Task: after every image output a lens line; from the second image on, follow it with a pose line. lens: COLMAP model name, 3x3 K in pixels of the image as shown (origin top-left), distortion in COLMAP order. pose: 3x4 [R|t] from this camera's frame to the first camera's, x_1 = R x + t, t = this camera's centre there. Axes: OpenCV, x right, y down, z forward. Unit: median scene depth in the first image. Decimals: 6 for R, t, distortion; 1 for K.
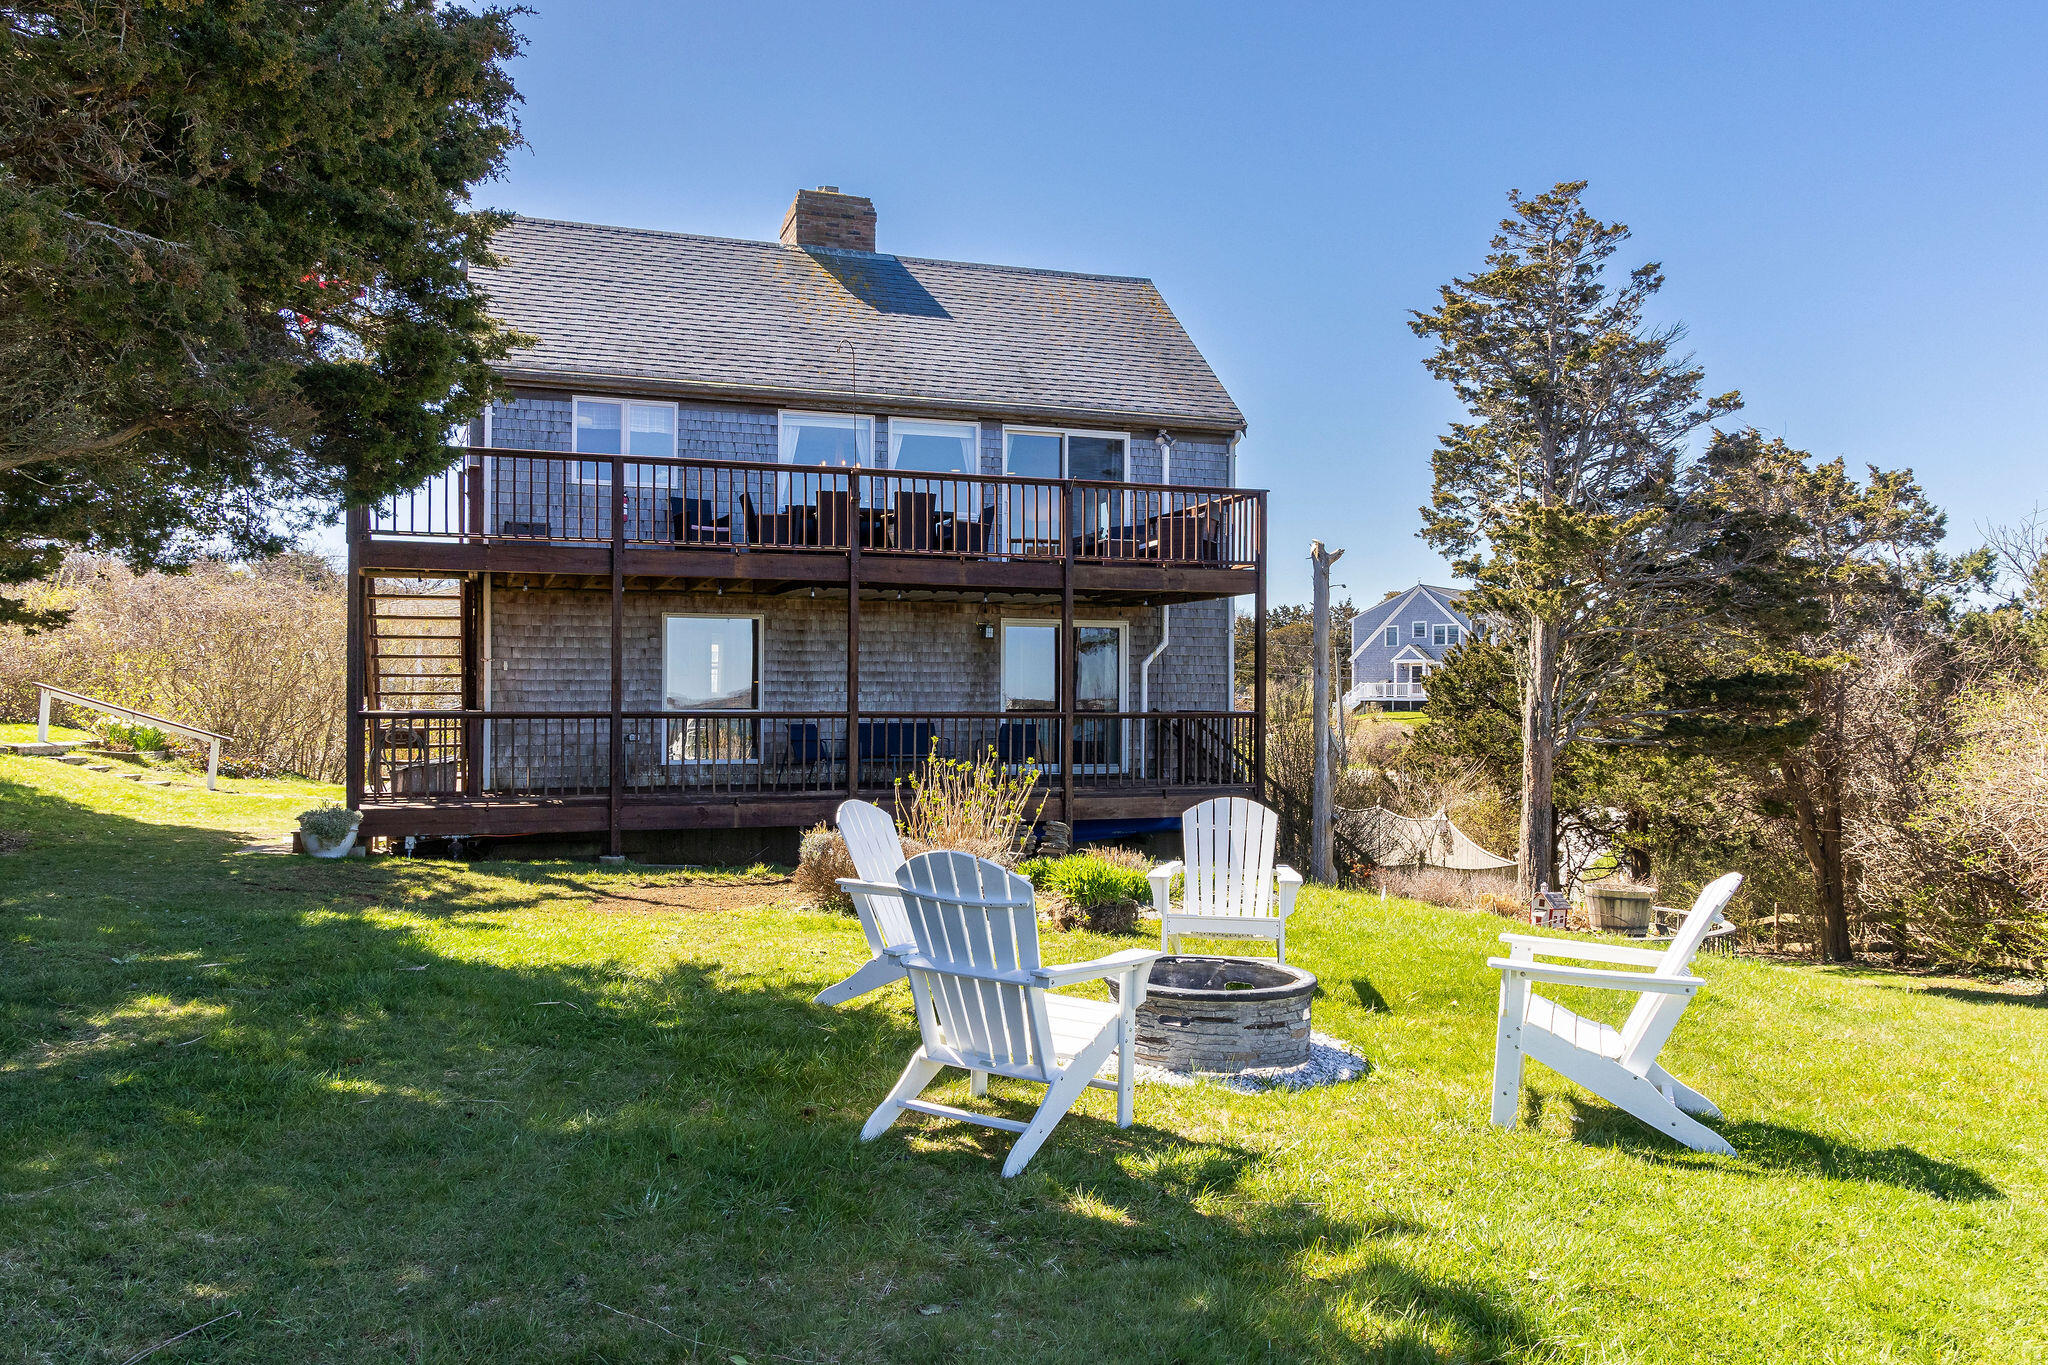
lens RADIAL K [[1429.4, 0, 1058.8], [0, 1429.4, 652.6], [0, 0, 1]] dist [0.002382, -0.000603]
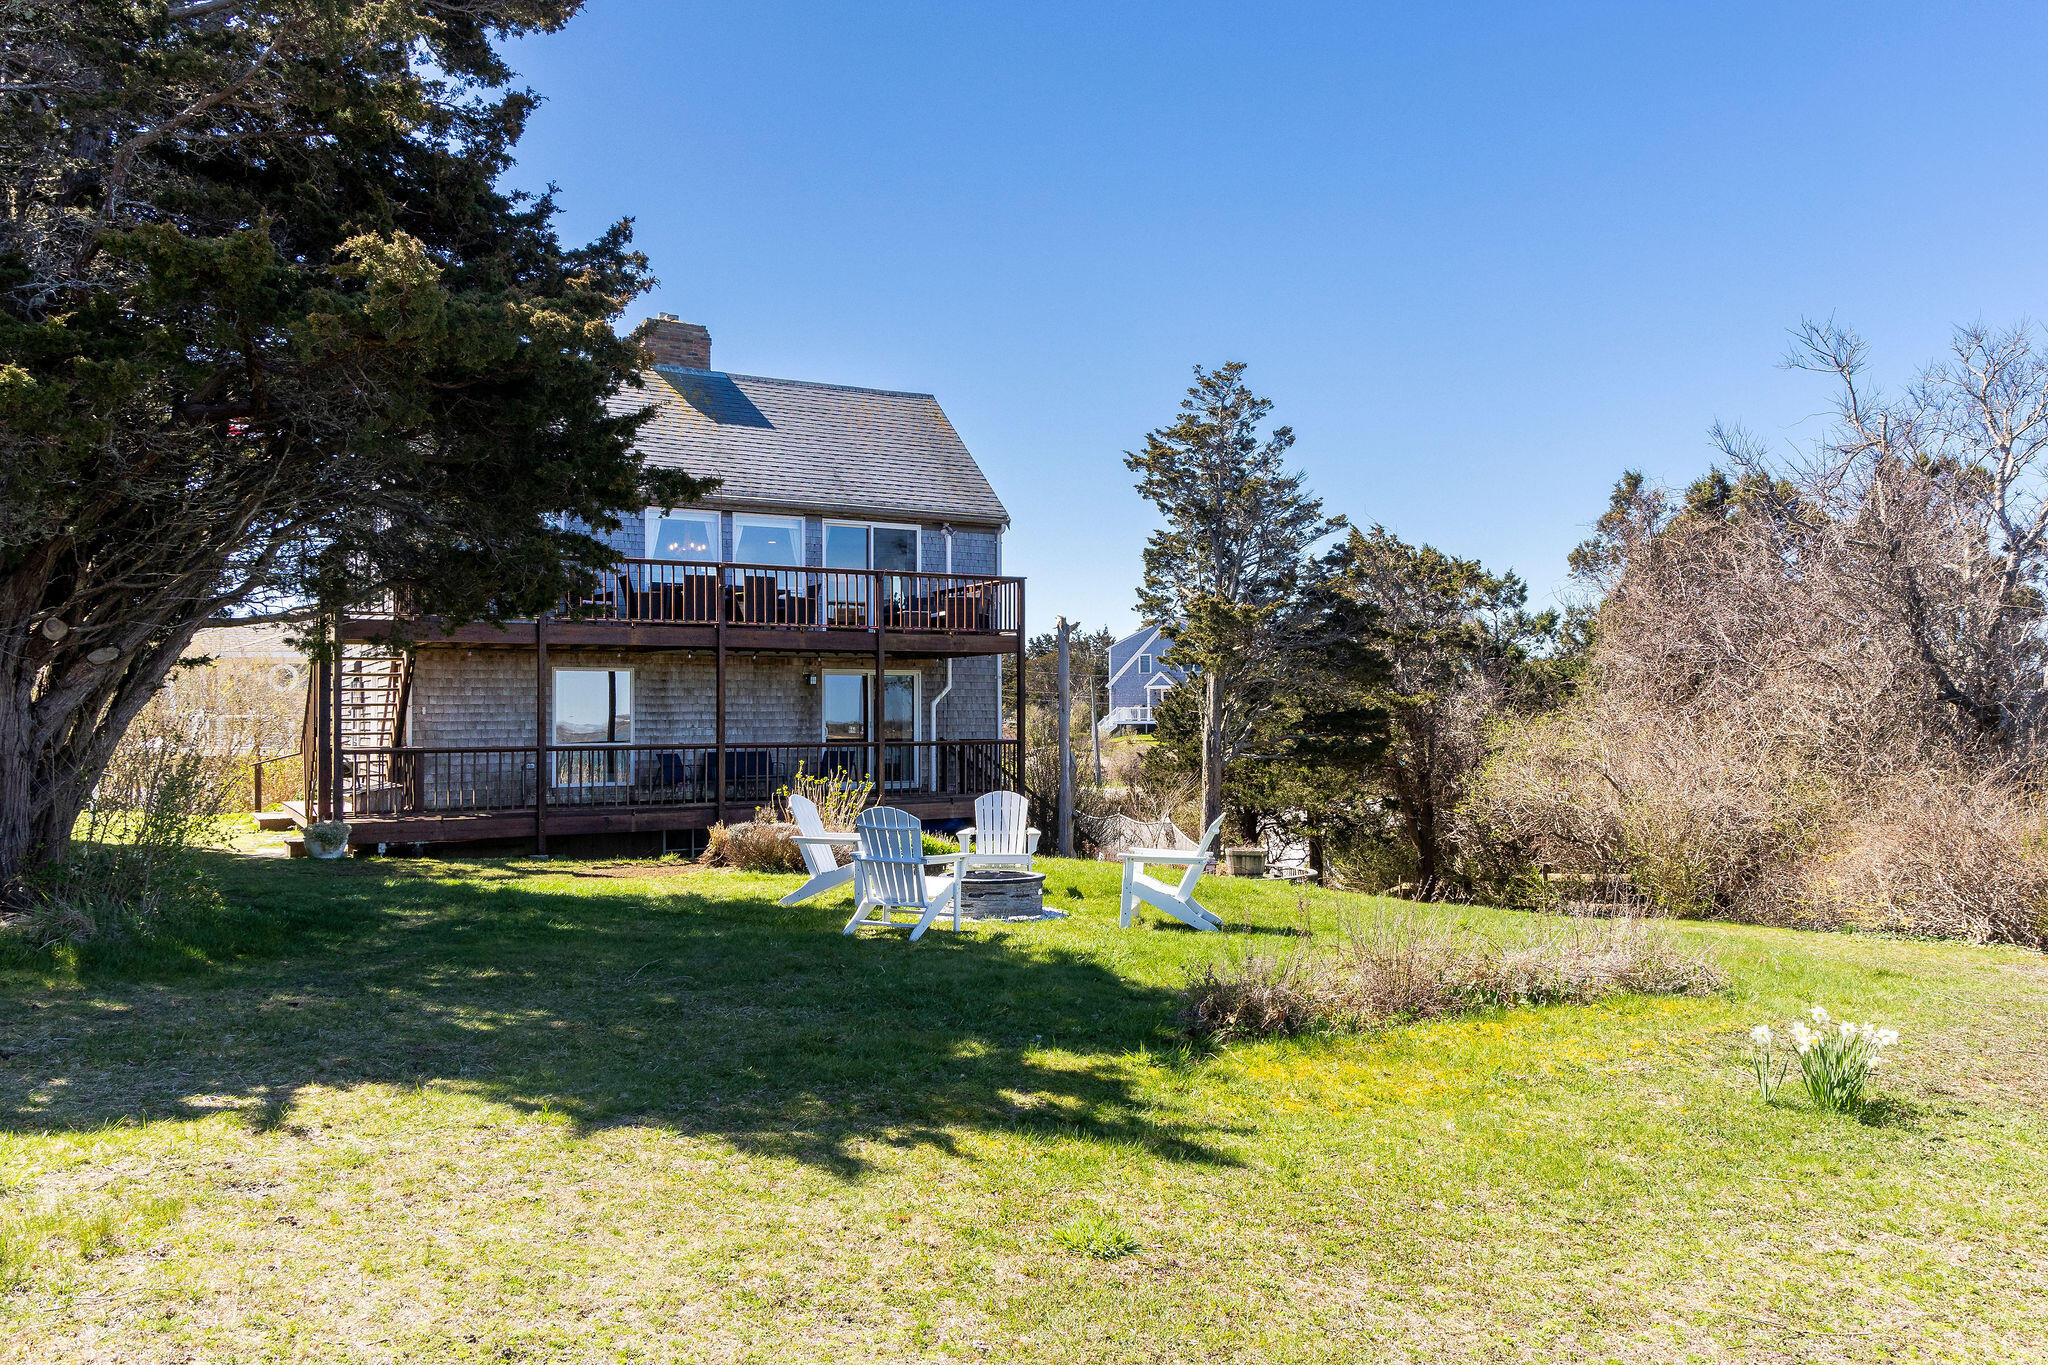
lens RADIAL K [[1429.4, 0, 1058.8], [0, 1429.4, 652.6], [0, 0, 1]] dist [0.002382, -0.000603]
pose [[0.986624, -0.003778, 0.162971, -0.042672], [0.006537, 0.999844, -0.016397, -0.017560], [-0.162884, 0.017243, 0.986495, -0.330330]]
